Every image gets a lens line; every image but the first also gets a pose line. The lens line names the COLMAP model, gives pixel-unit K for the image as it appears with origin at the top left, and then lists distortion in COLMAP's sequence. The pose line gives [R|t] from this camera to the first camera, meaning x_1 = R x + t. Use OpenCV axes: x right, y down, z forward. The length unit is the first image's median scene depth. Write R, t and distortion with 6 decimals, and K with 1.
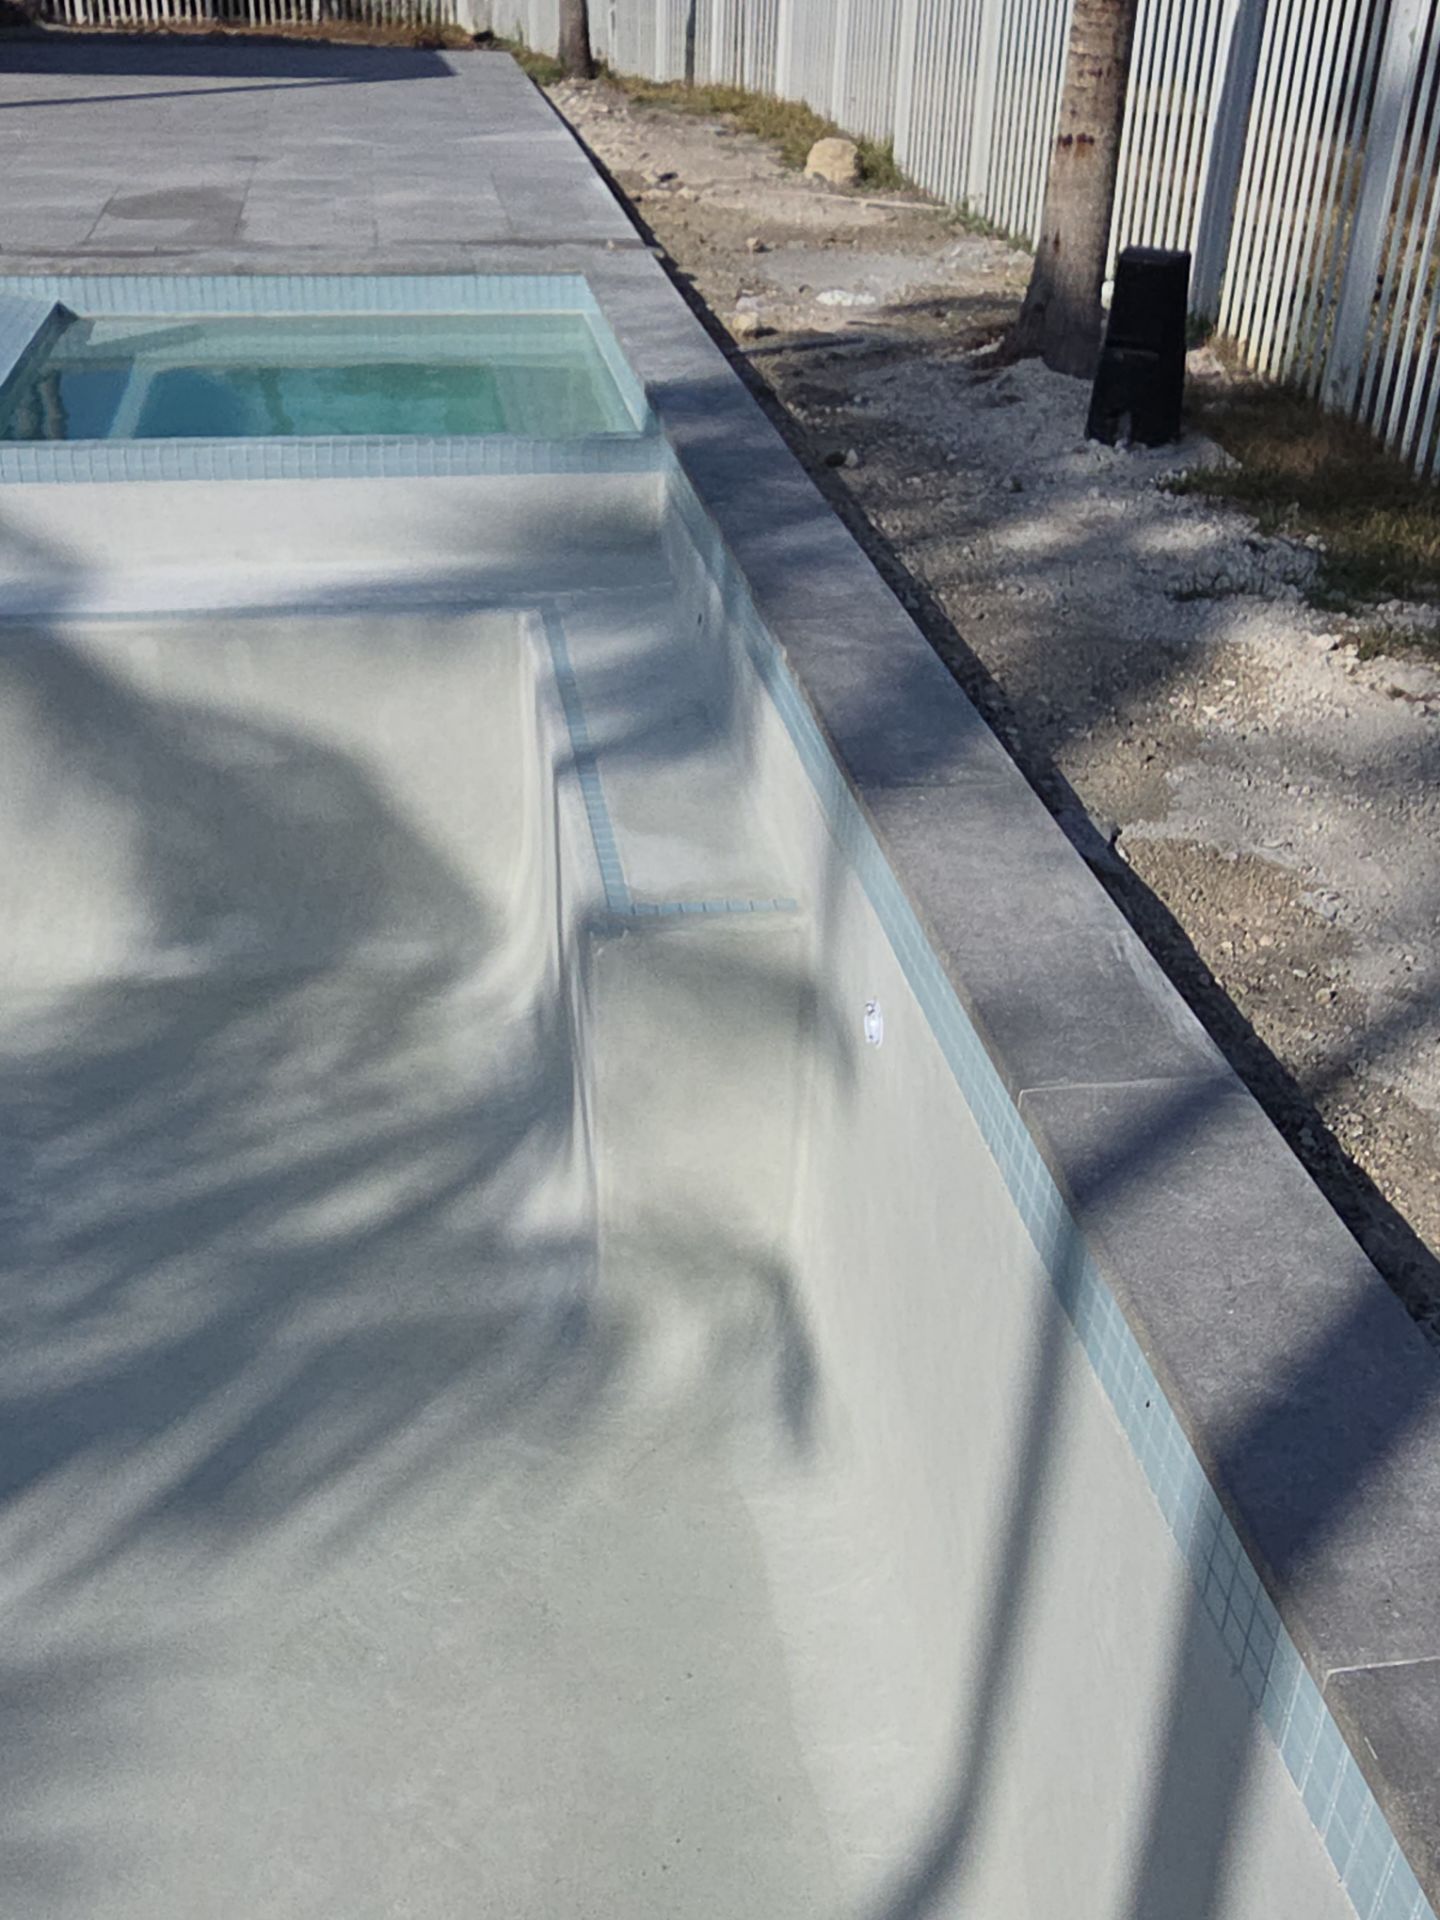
lens RADIAL K [[1930.2, 0, 665.4], [0, 1930.2, 918.6], [0, 0, 1]] dist [0.006630, 0.000000]
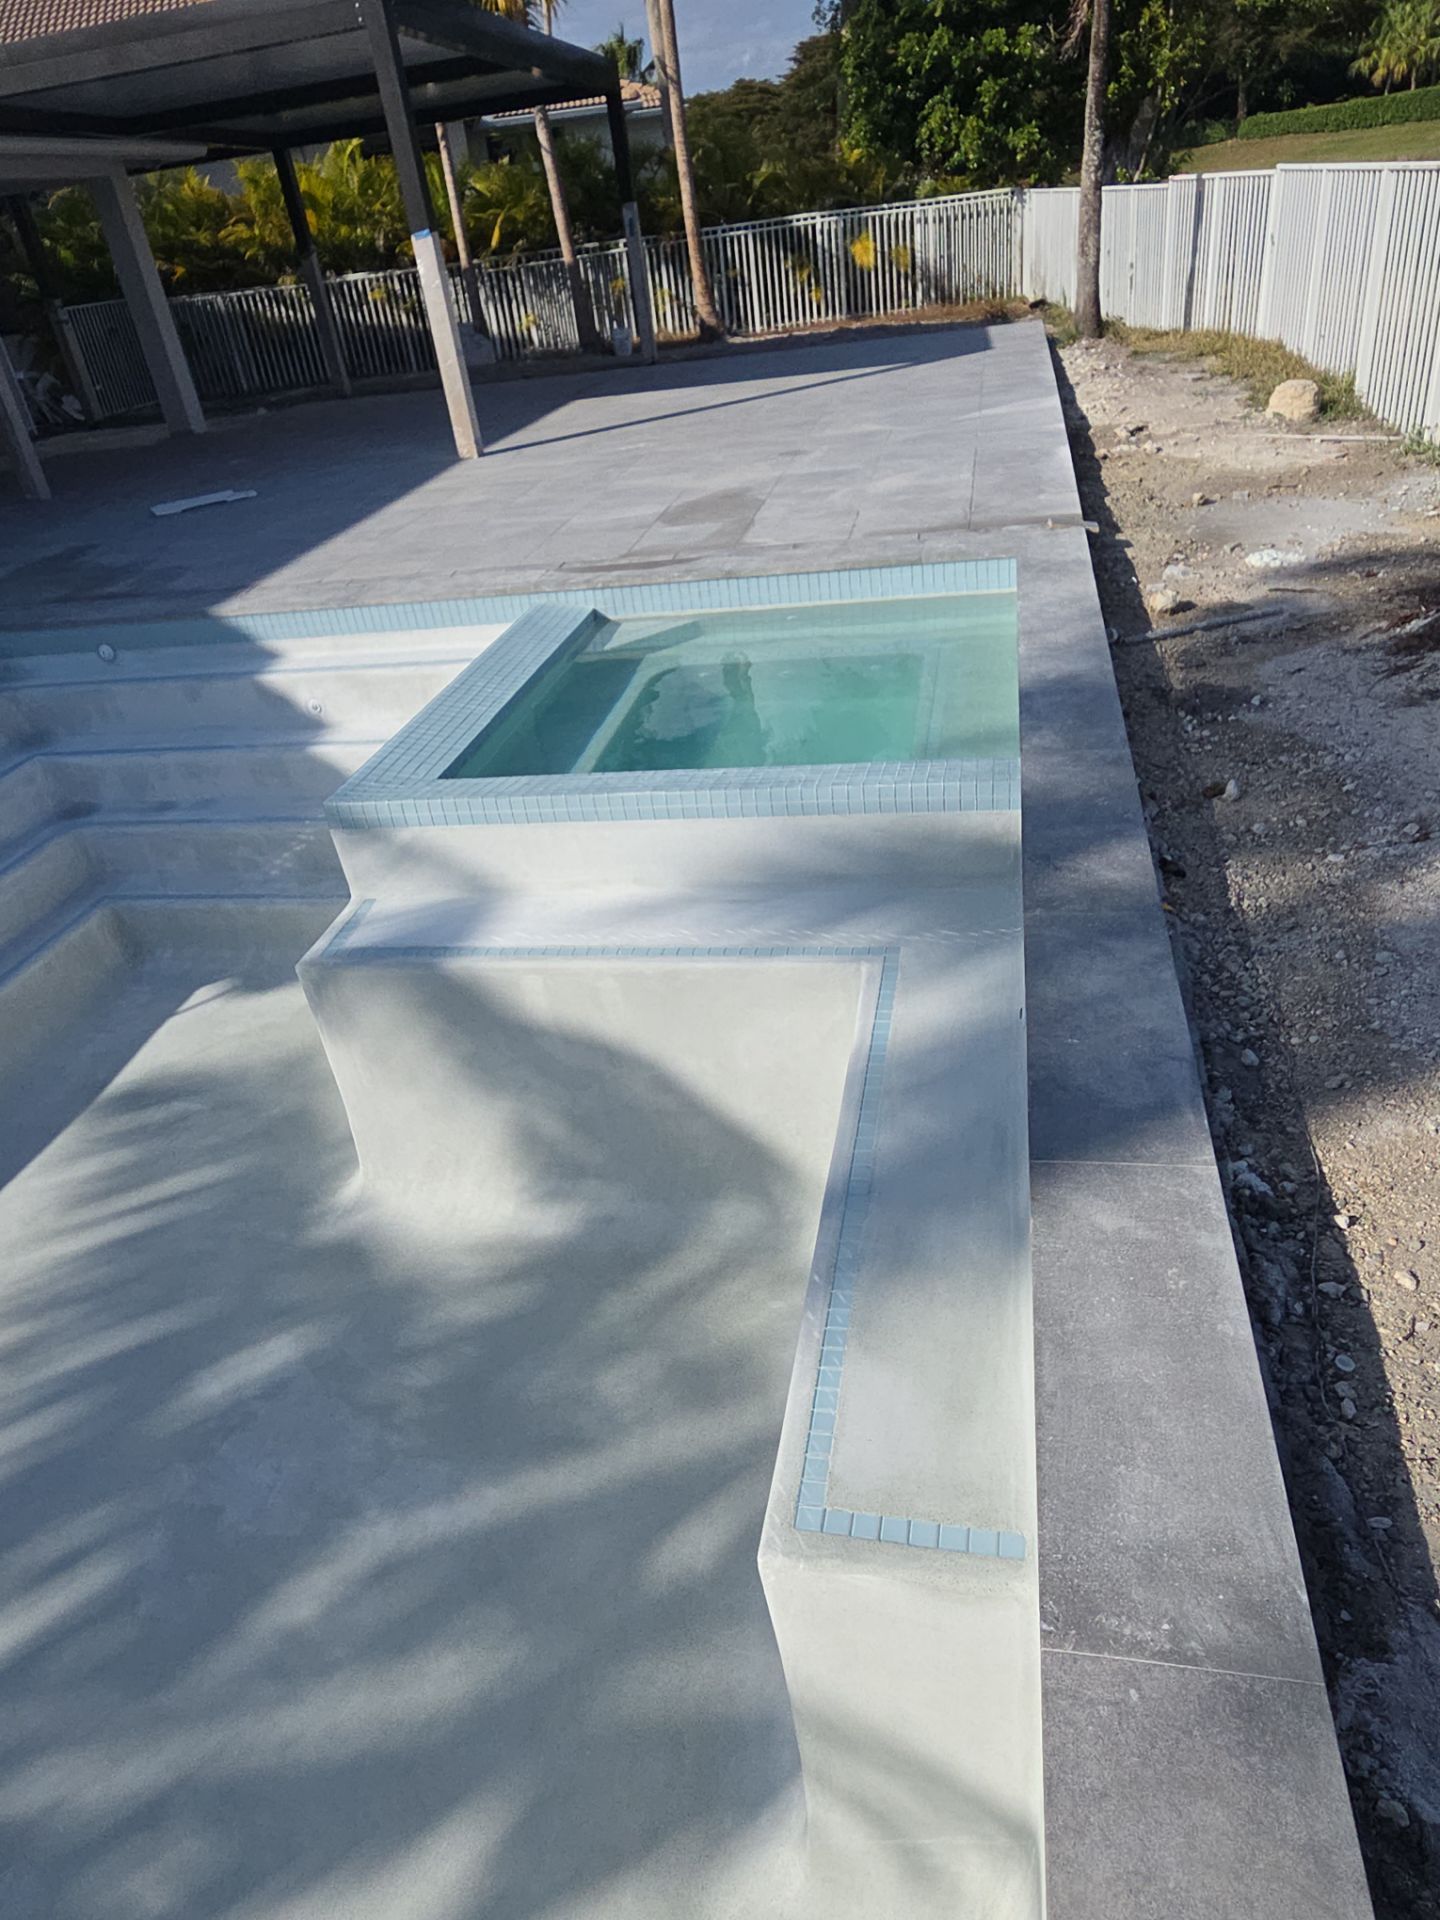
lens RADIAL K [[1233.6, 0, 699.8], [0, 1233.6, 939.6], [0, 0, 1]] dist [0.003655, 0.004571]
pose [[0.930125, 0.049711, -0.363862, 0.057421], [-0.031343, 0.997927, 0.056216, -0.140478], [0.365902, -0.040883, 0.929755, 0.241251]]
